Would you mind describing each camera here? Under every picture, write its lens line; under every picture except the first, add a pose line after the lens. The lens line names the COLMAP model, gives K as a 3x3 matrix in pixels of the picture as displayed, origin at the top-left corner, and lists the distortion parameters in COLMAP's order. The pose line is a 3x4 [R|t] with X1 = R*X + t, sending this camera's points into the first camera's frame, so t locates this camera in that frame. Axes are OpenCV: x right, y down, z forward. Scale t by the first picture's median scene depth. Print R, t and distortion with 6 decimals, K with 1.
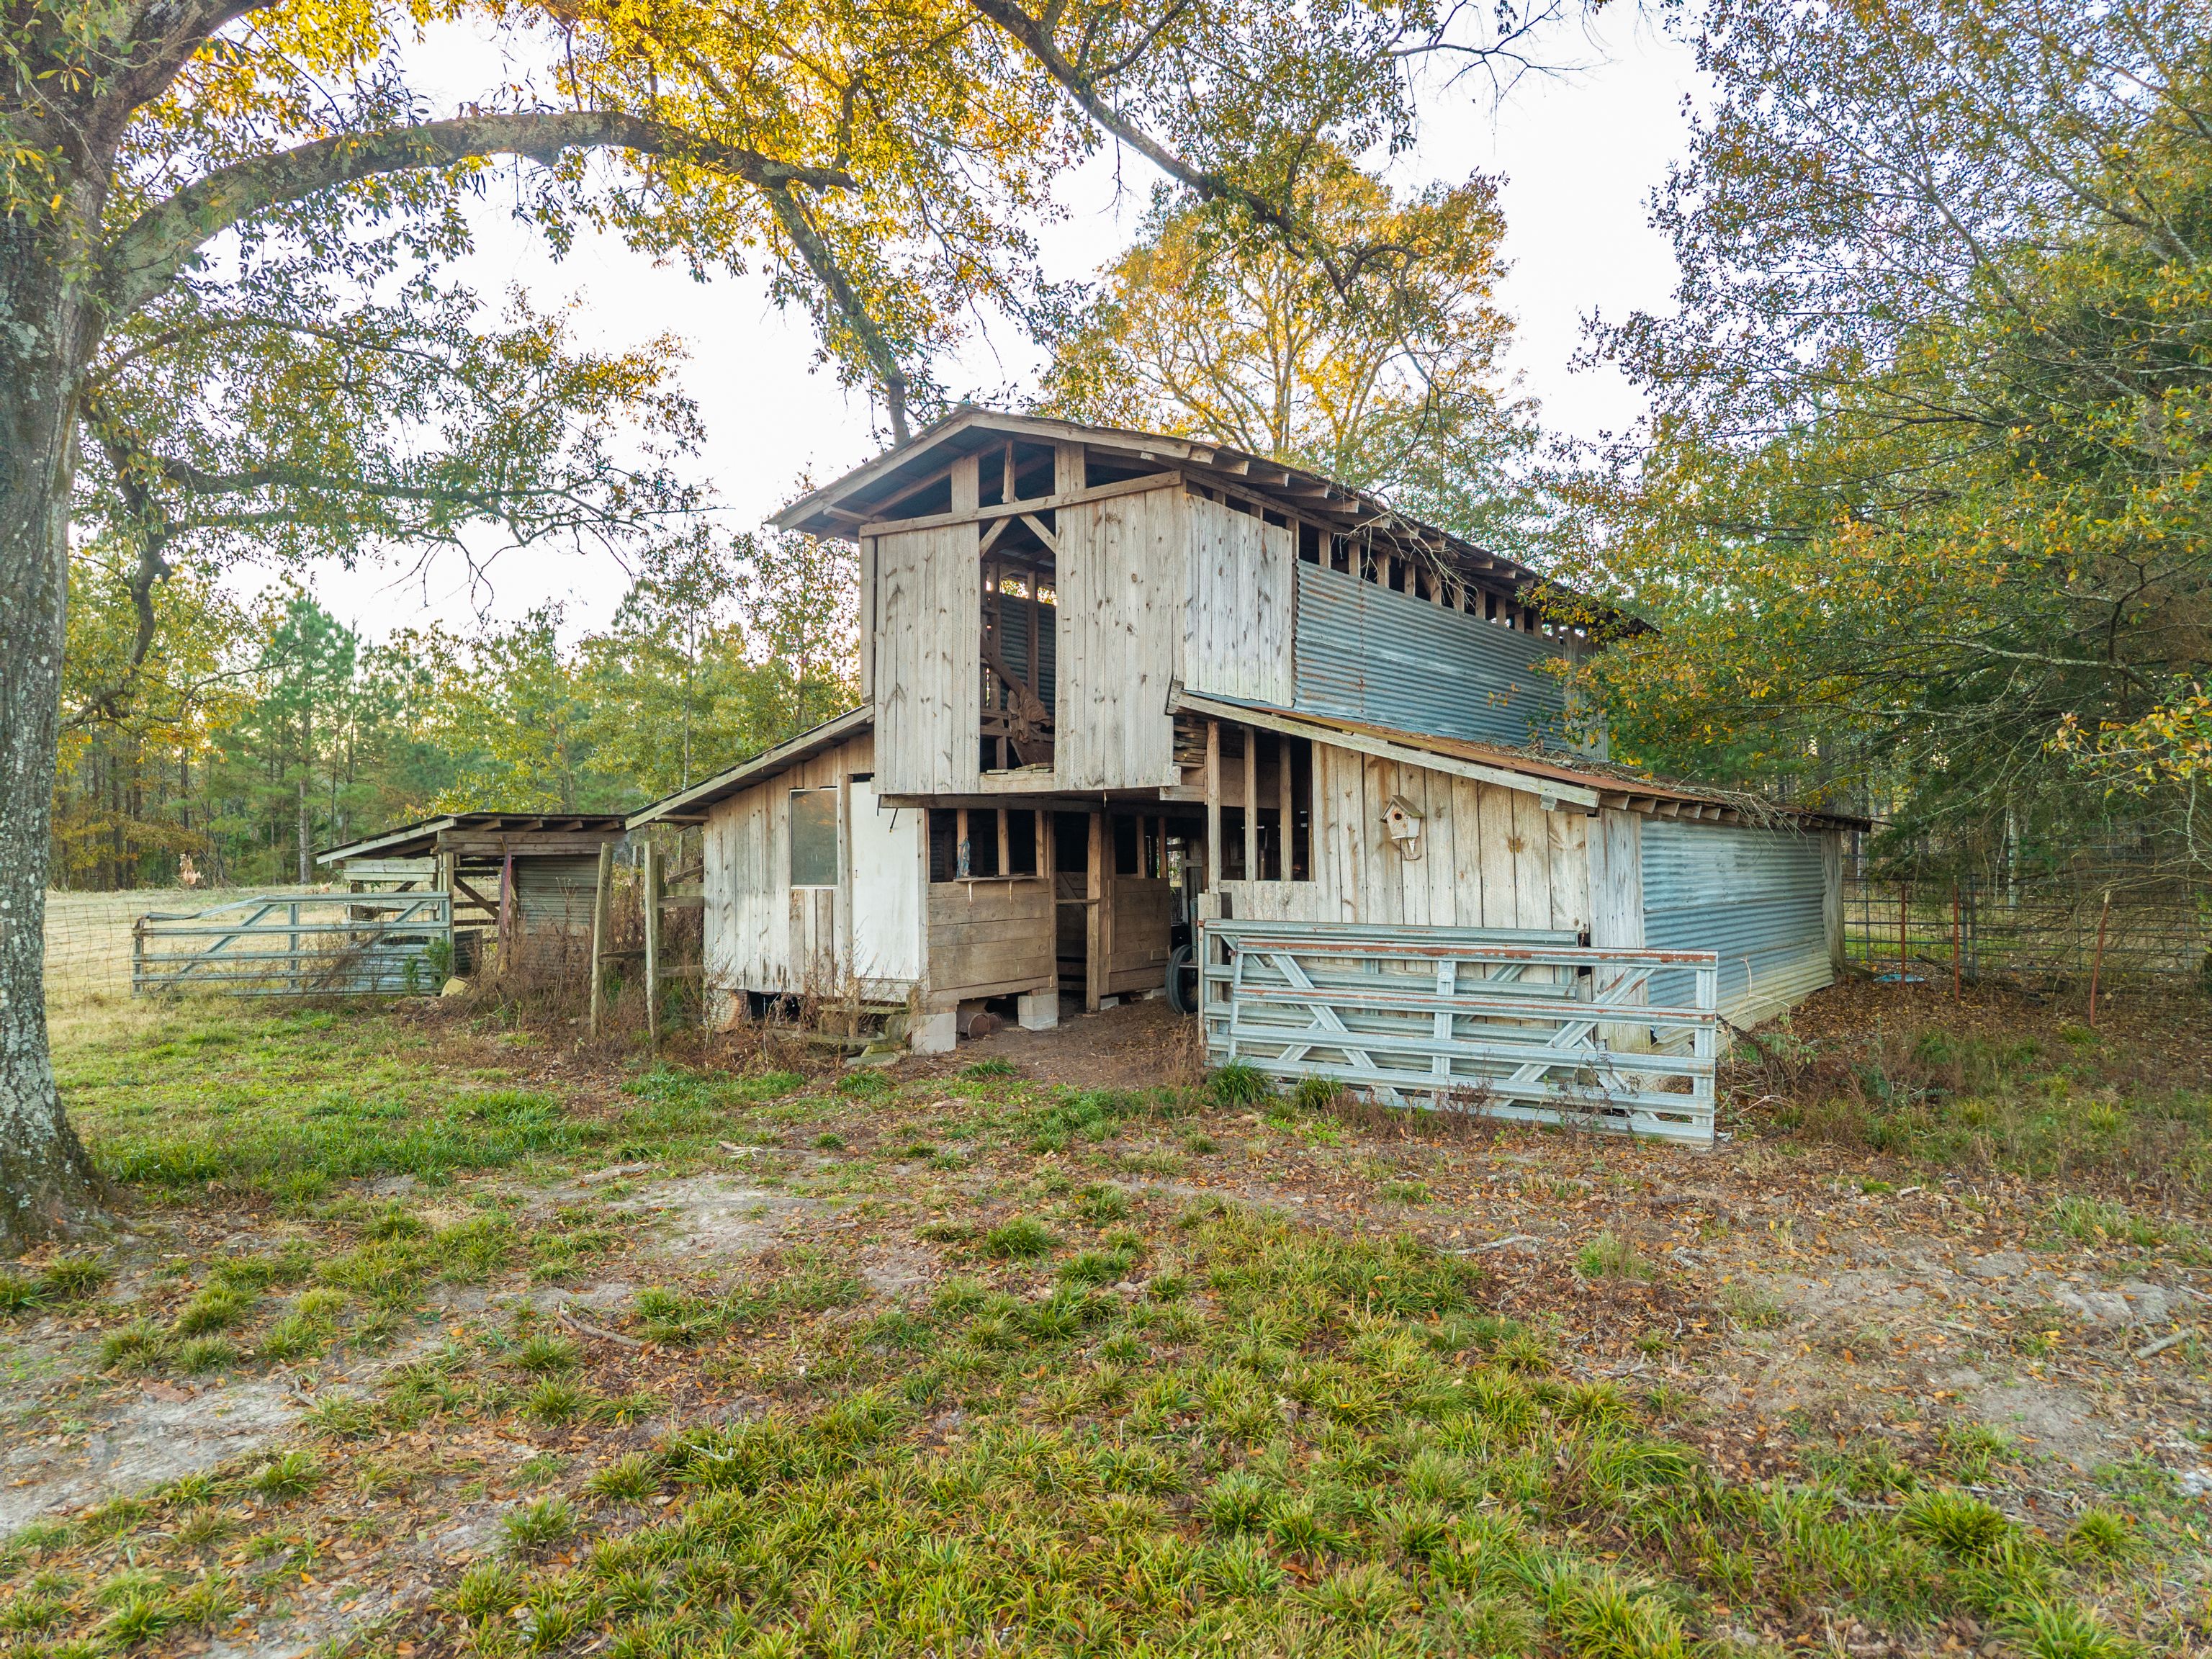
lens RADIAL K [[1484.7, 0, 1105.6], [0, 1484.7, 826.1], [0, 0, 1]] dist [0.021094, -0.026026]
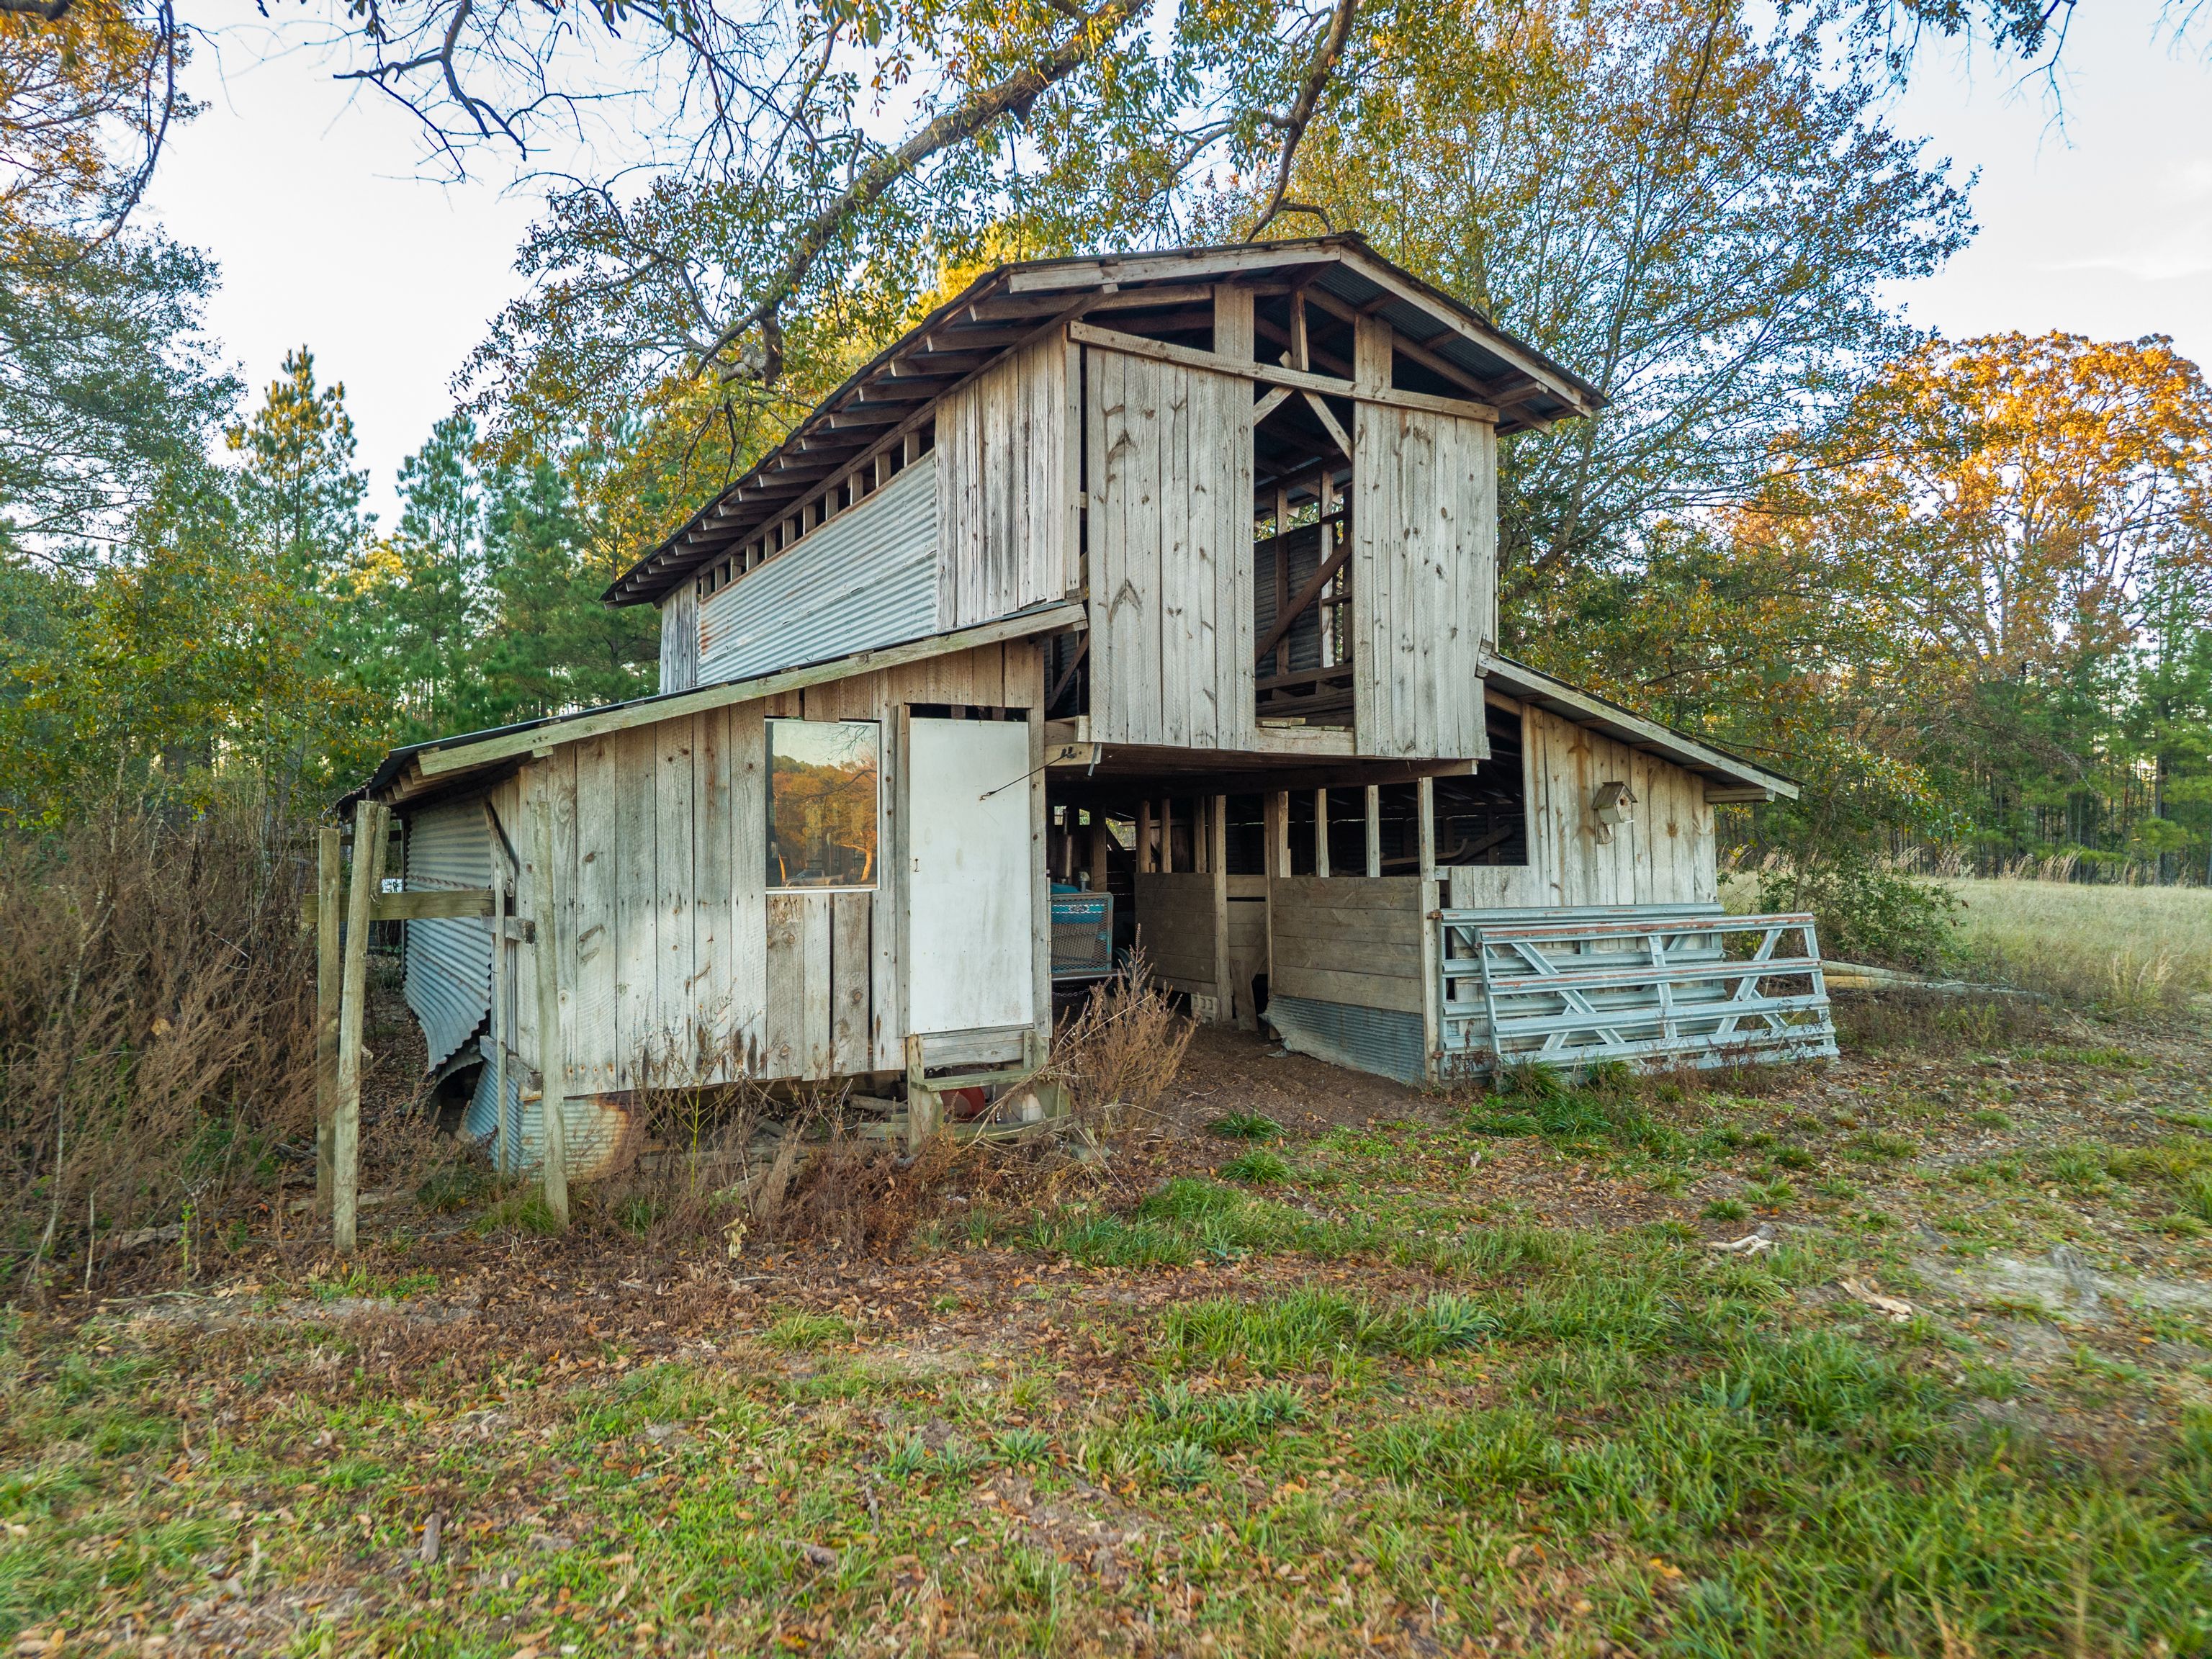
lens RADIAL K [[1484.7, 0, 1105.6], [0, 1484.7, 837.5], [0, 0, 1]] dist [0.021094, -0.026026]
pose [[0.426151, 0.013102, 0.904557, -0.793338], [-0.012915, 0.999881, -0.008398, 0.028059], [-0.904560, -0.008103, 0.426270, 0.767294]]
